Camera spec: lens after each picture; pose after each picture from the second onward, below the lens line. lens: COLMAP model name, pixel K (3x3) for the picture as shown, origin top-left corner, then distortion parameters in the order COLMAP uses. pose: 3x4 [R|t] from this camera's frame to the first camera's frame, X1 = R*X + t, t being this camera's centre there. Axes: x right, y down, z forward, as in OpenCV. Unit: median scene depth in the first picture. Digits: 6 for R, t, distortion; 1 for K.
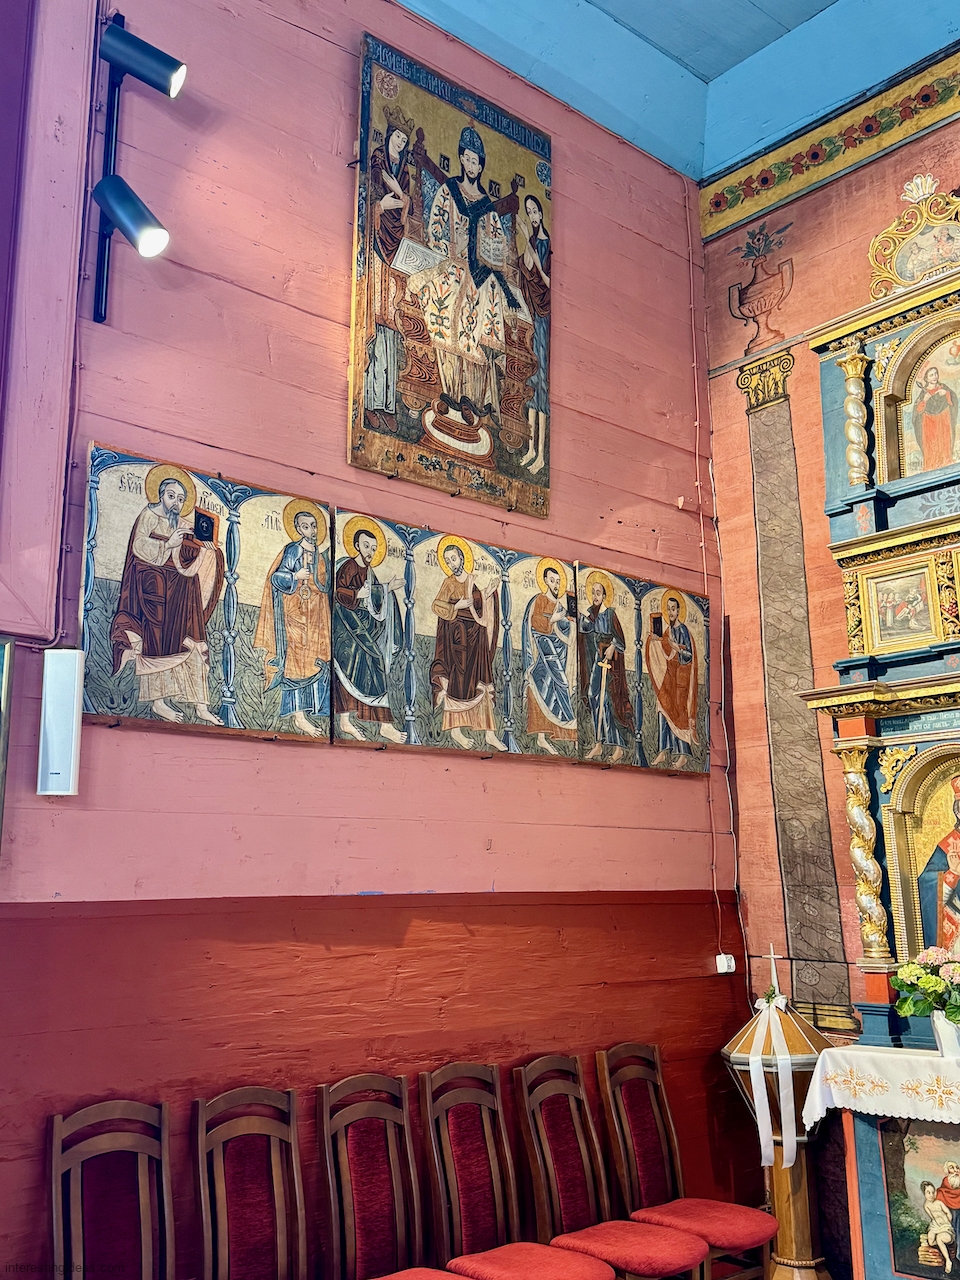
lens RADIAL K [[1229.9, 0, 480.0], [0, 1229.9, 640.0], [0, 0, 1]] dist [0.193764, -0.430838]
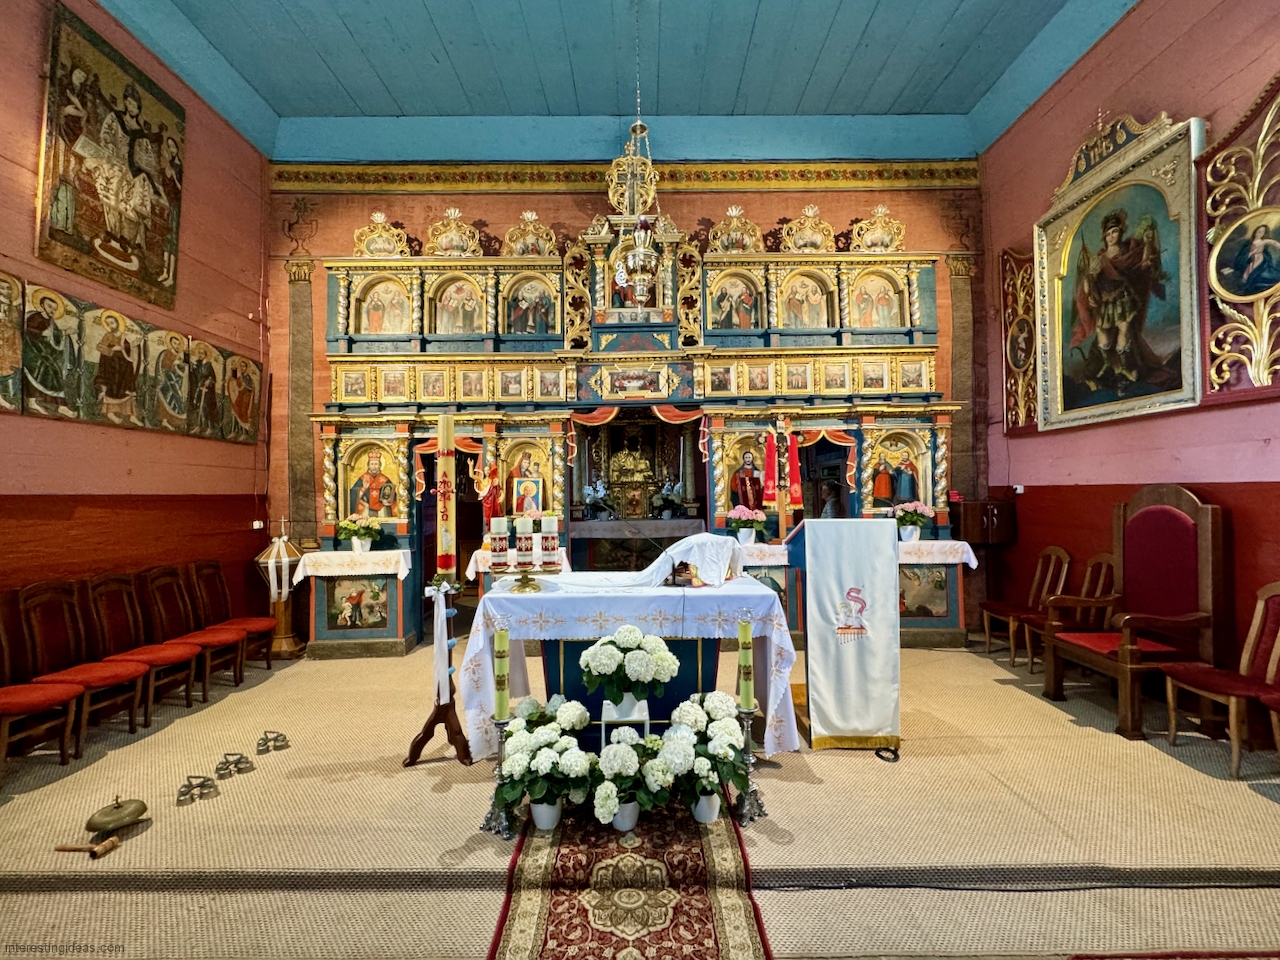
lens RADIAL K [[510.8, 0, 631.0], [0, 510.8, 476.5], [0, 0, 1]] dist [-0.005818, 0.000608]
pose [[0.664508, 0.034697, 0.746475, -0.059066], [-0.152993, 0.984079, 0.090452, -0.023555], [-0.731452, -0.174312, 0.659237, -0.131520]]
